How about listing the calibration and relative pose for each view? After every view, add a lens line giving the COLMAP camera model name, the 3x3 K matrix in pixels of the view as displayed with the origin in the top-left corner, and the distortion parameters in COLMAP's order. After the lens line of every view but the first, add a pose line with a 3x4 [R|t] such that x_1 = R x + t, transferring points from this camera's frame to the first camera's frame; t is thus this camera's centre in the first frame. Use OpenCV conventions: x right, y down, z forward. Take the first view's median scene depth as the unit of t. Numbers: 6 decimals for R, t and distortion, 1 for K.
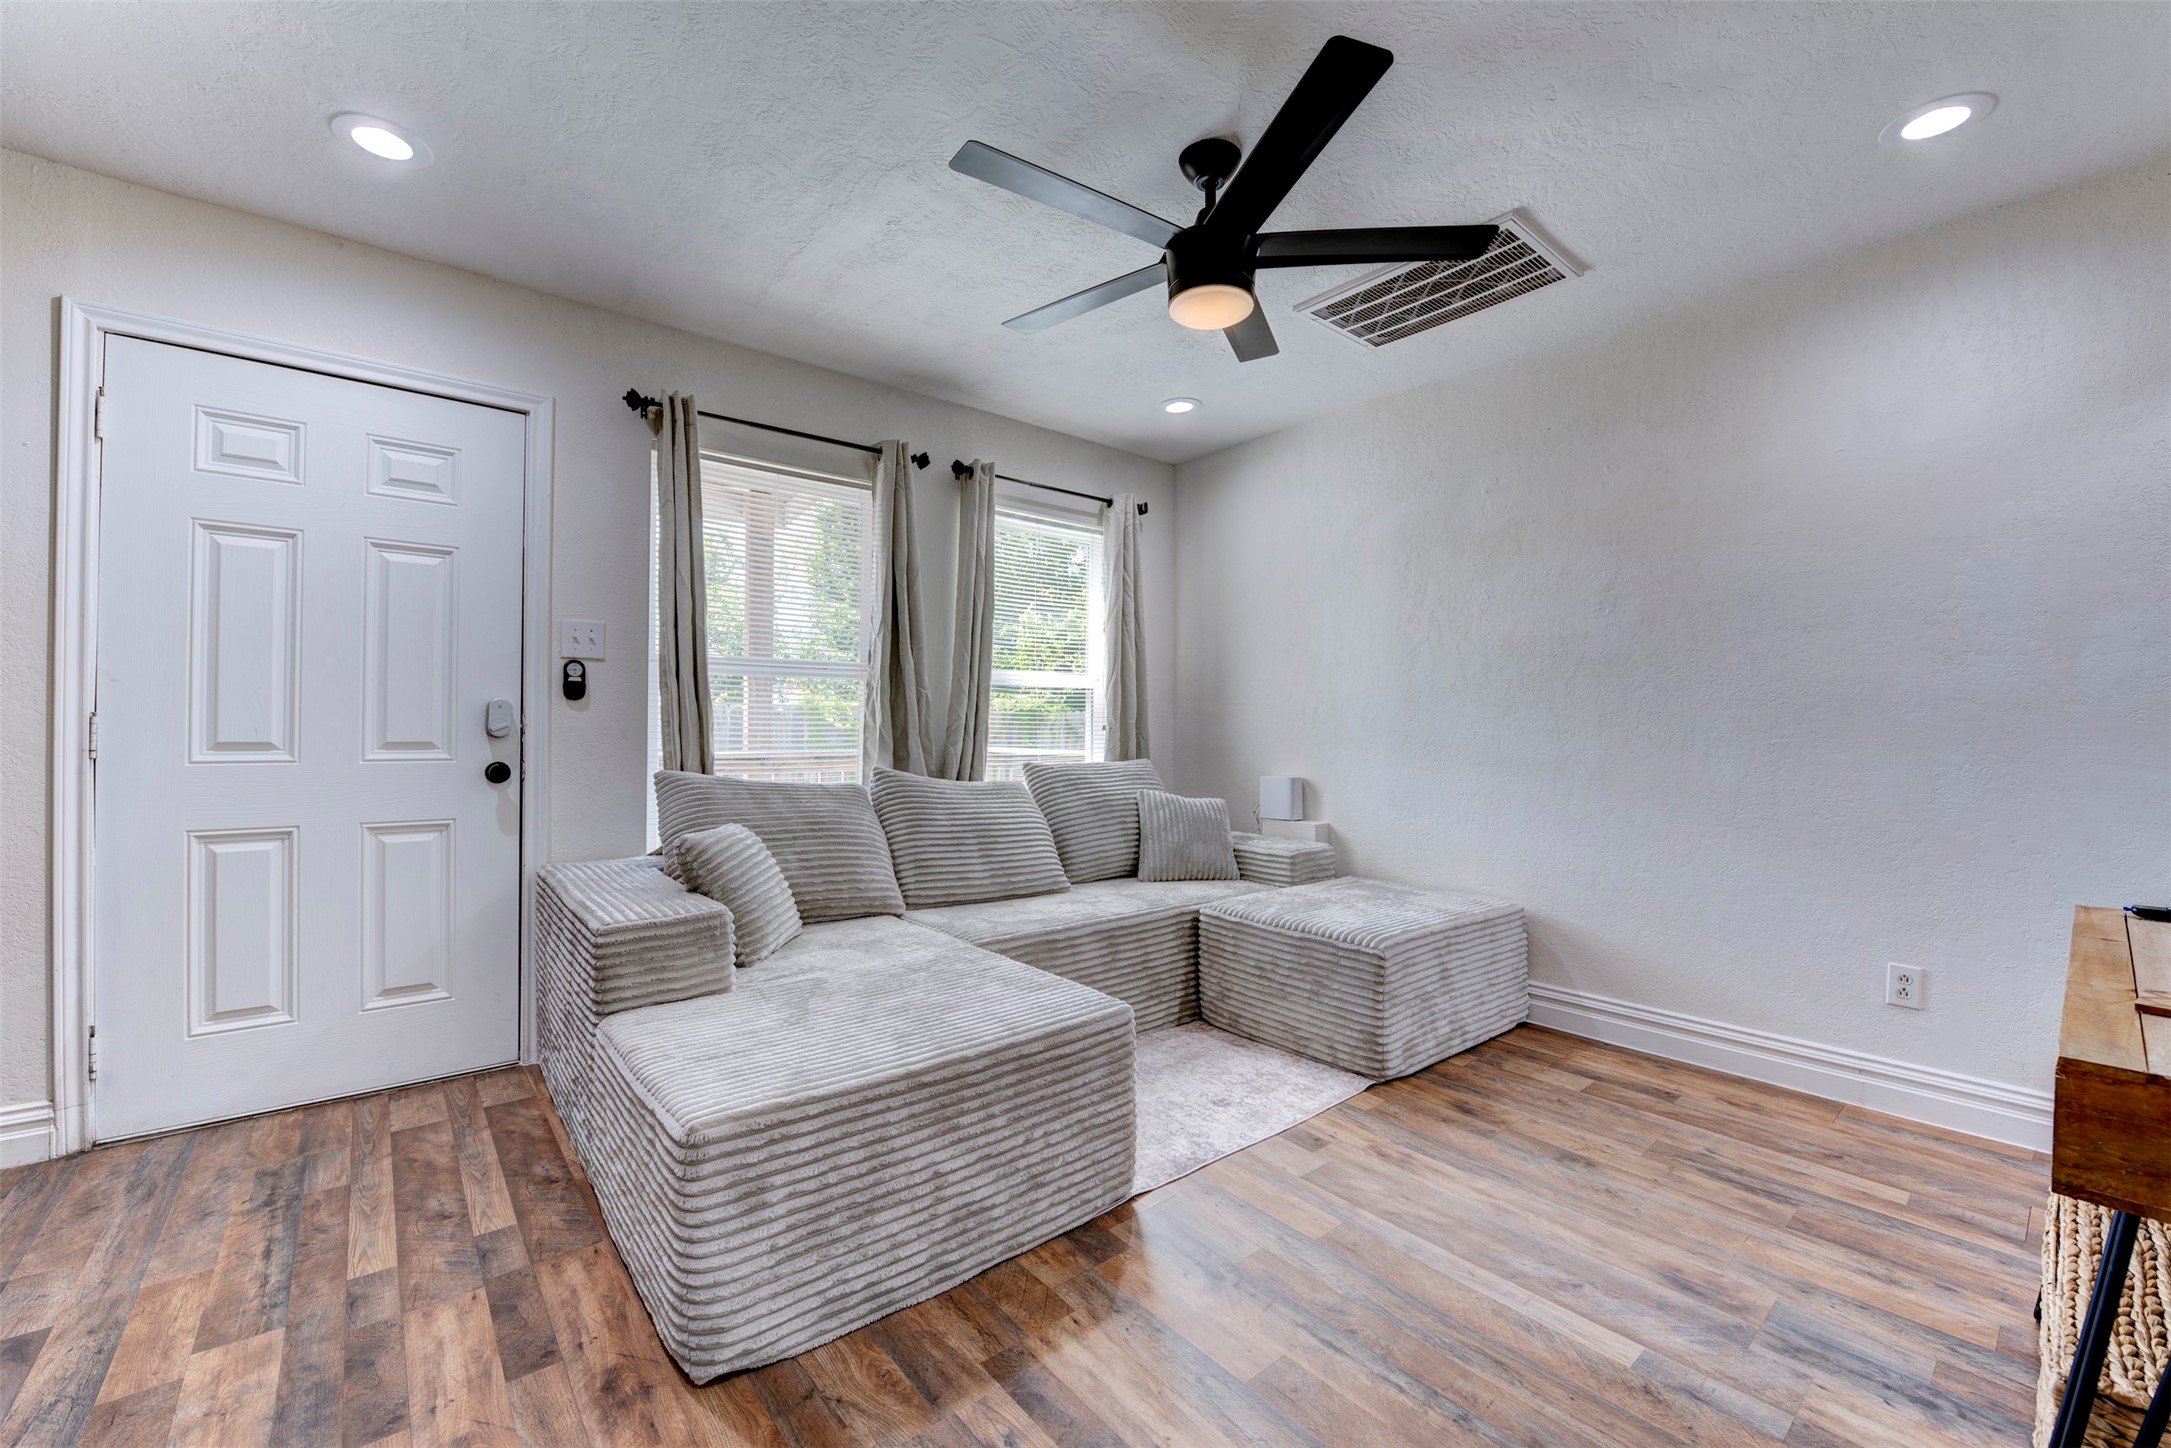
lens RADIAL K [[866.5, 0, 1082.6], [0, 866.5, 724.3], [0, 0, 1]] dist [-0.015767, -0.002023]
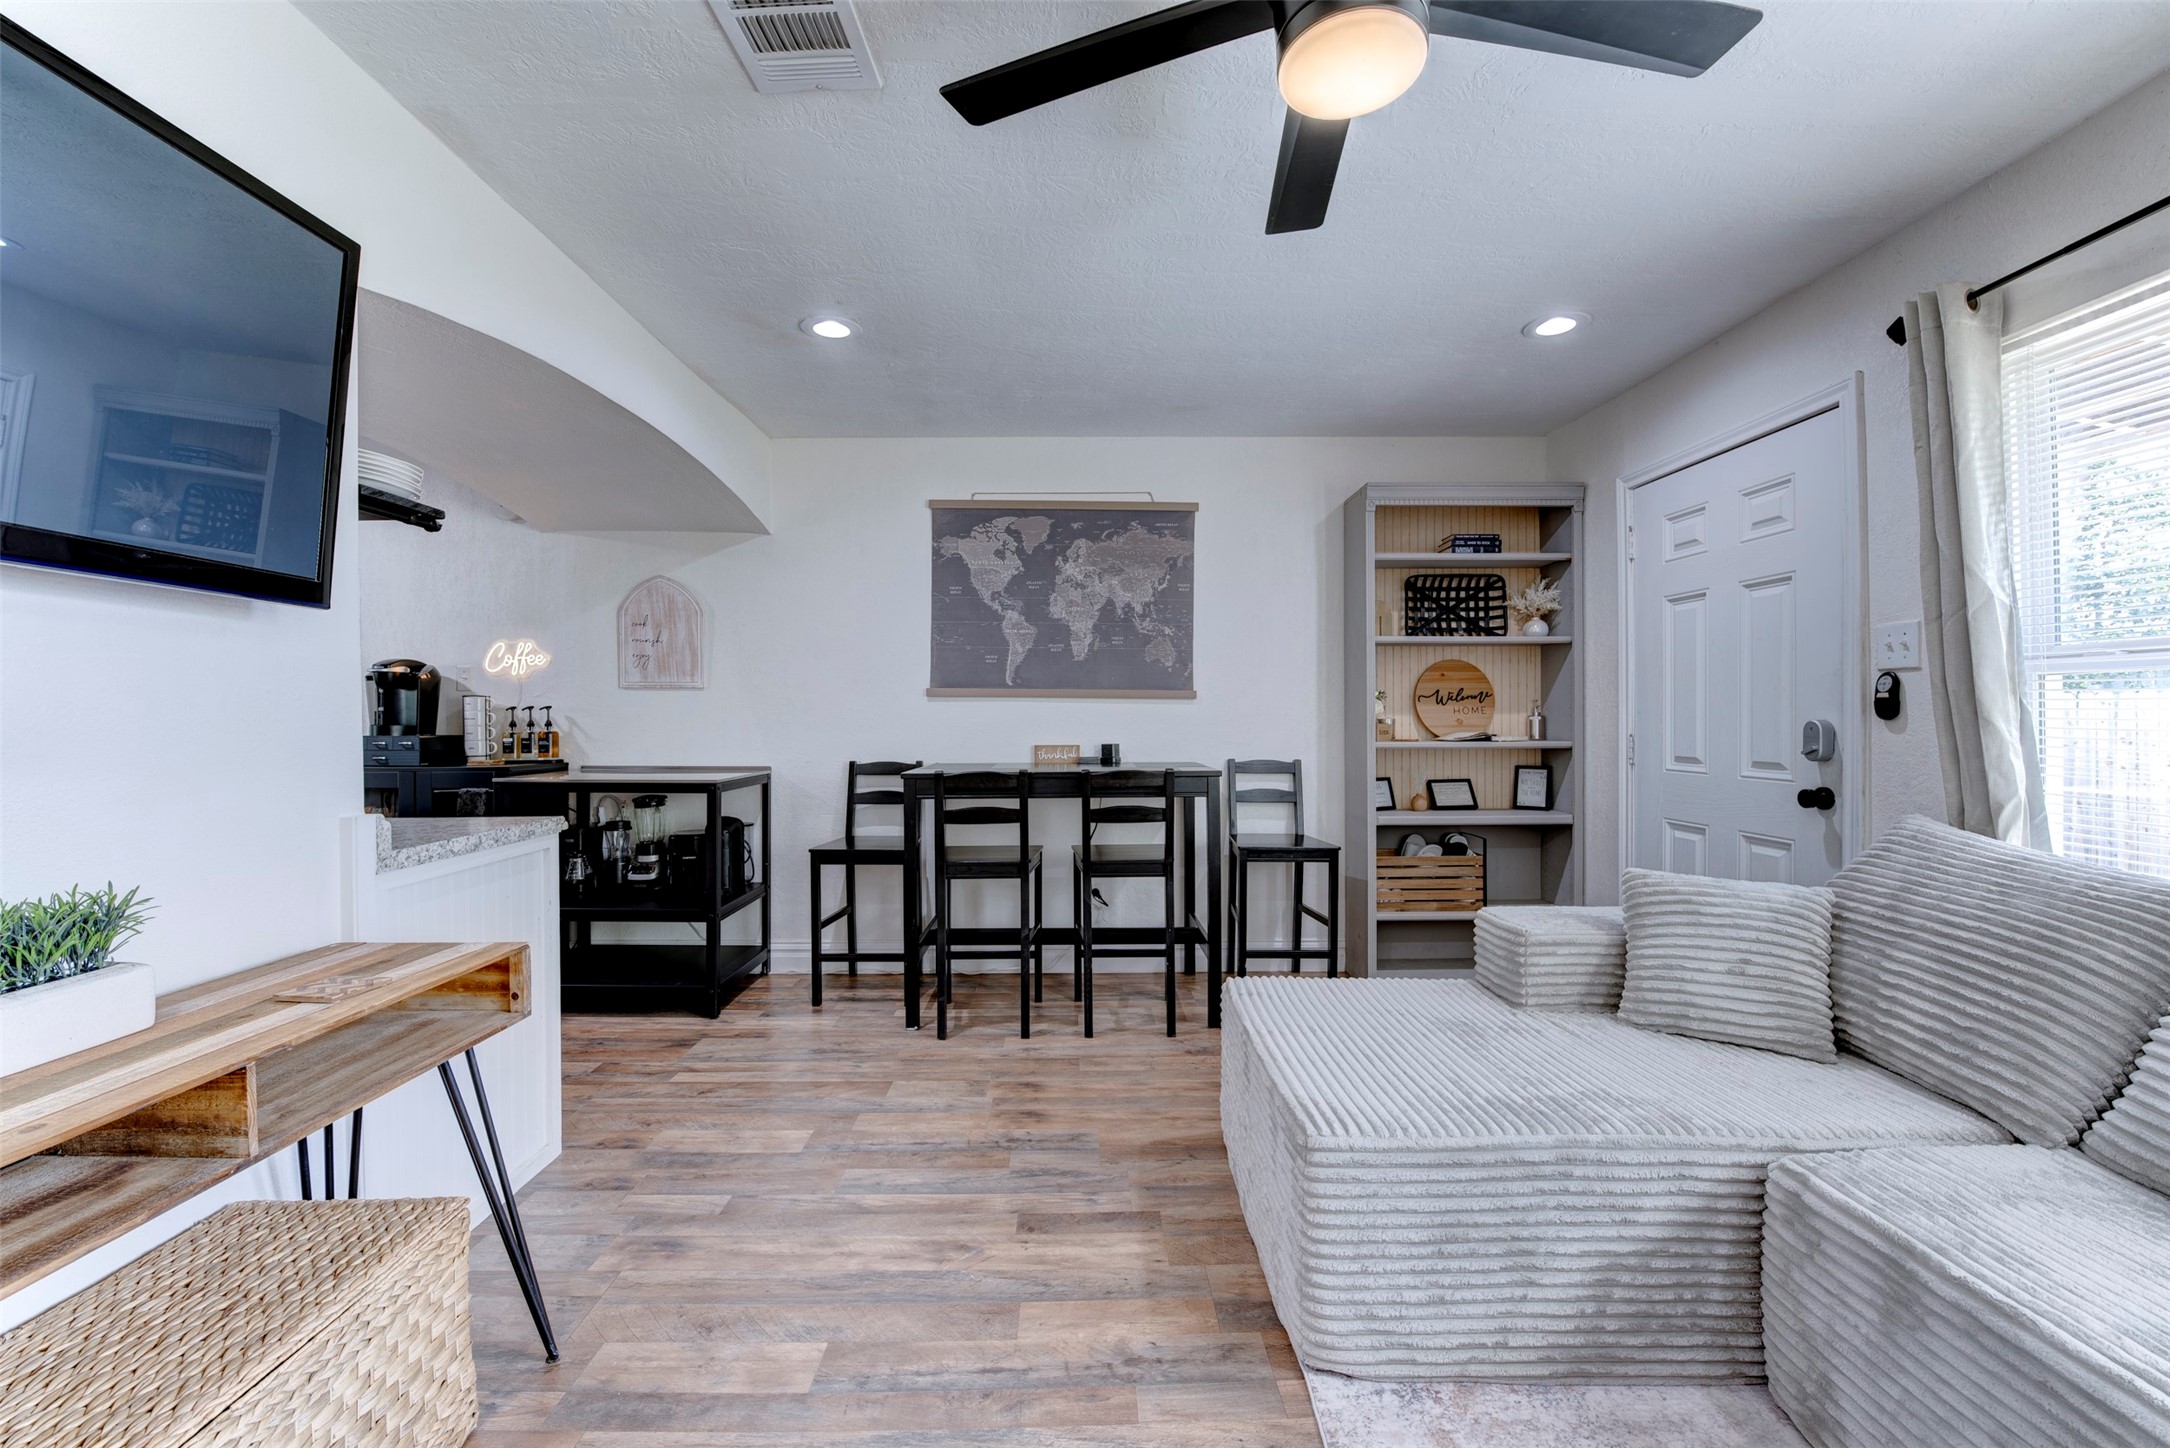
lens RADIAL K [[866.1, 0, 1081.6], [0, 866.1, 723.7], [0, 0, 1]] dist [-0.015767, -0.002023]
pose [[-0.633100, 0.000235, -0.774070, 0.604206], [0.003727, 0.999989, -0.002744, -0.028280], [0.774061, -0.004622, -0.633094, 1.032277]]
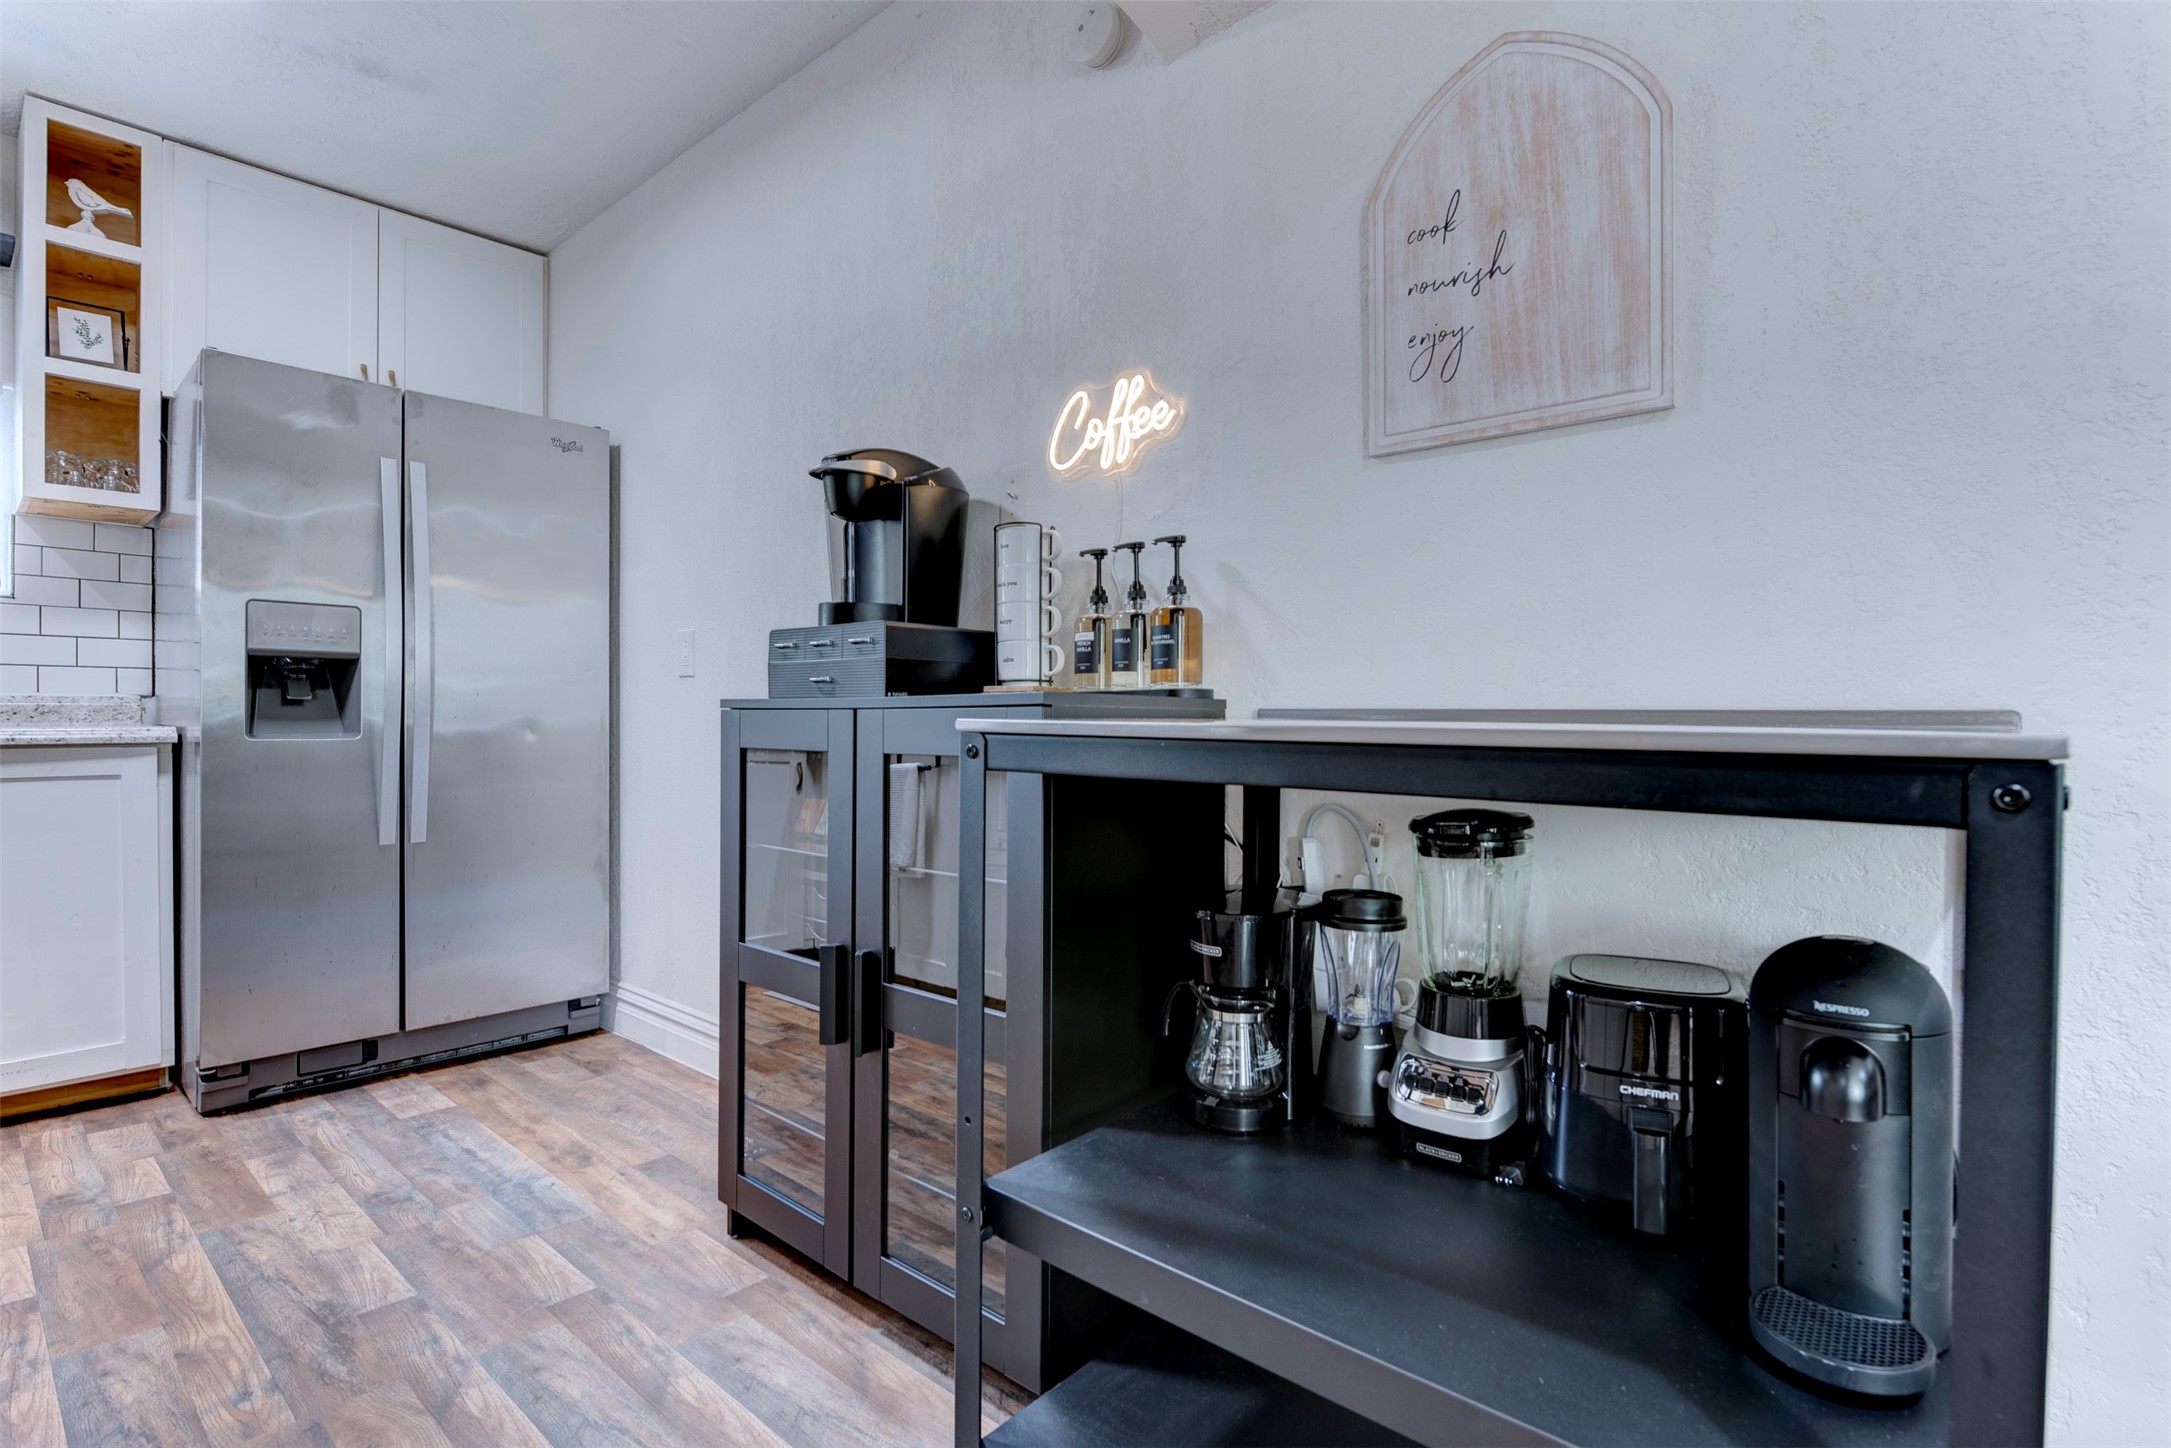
lens RADIAL K [[1051.6, 0, 1086.8], [0, 1051.6, 726.2], [0, 0, 1]] dist [-0.007745, -0.002176]
pose [[-0.987894, -0.009738, -0.154825, 0.163905], [-0.008862, 0.999941, -0.006343, 0.056631], [0.154877, -0.004895, -0.987922, -0.064792]]
